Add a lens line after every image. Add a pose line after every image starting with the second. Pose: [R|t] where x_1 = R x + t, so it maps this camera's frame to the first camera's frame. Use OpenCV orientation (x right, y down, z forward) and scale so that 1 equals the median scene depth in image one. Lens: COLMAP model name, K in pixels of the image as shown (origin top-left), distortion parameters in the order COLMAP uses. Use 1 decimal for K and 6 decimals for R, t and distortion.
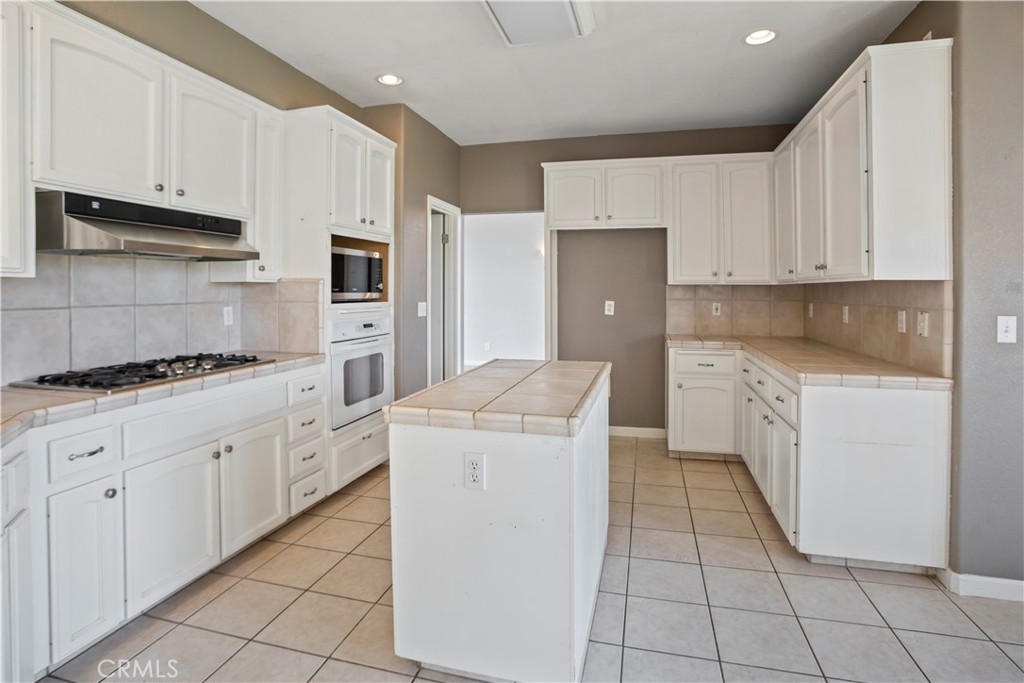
lens RADIAL K [[516.2, 0, 512.2], [0, 516.2, 297.6], [0, 0, 1]] dist [-0.072590, 0.030965]
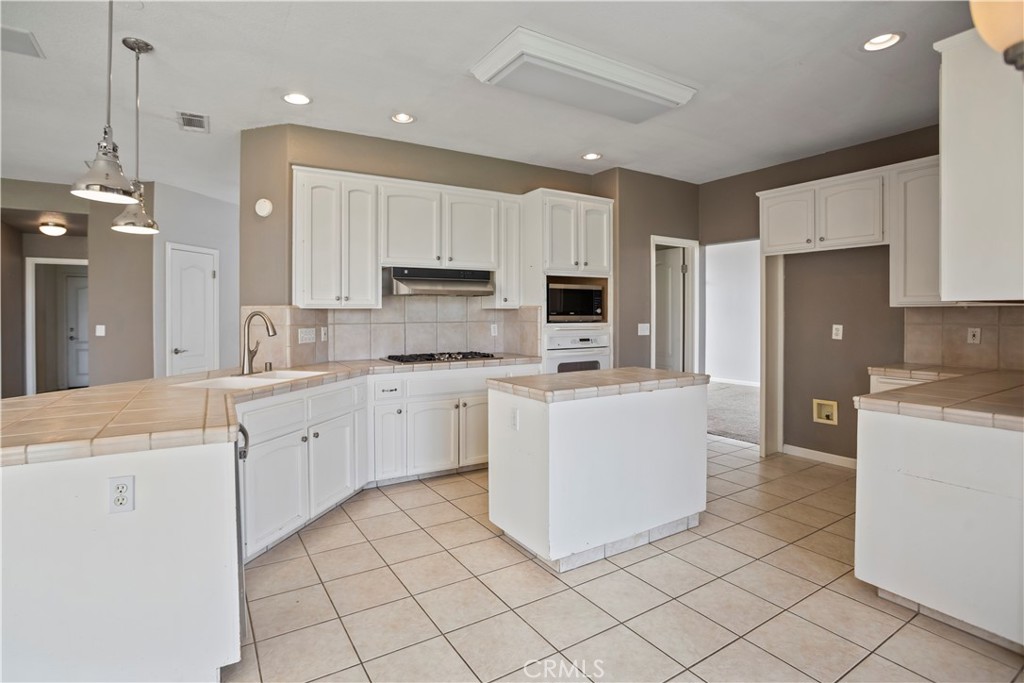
lens RADIAL K [[505.3, 0, 509.0], [0, 505.3, 327.6], [0, 0, 1]] dist [-0.070368, 0.028494]
pose [[0.732041, 0.016116, -0.681070, 0.557560], [-0.007140, 0.999847, 0.015985, 0.002583], [0.681223, -0.006839, 0.732044, -0.132803]]
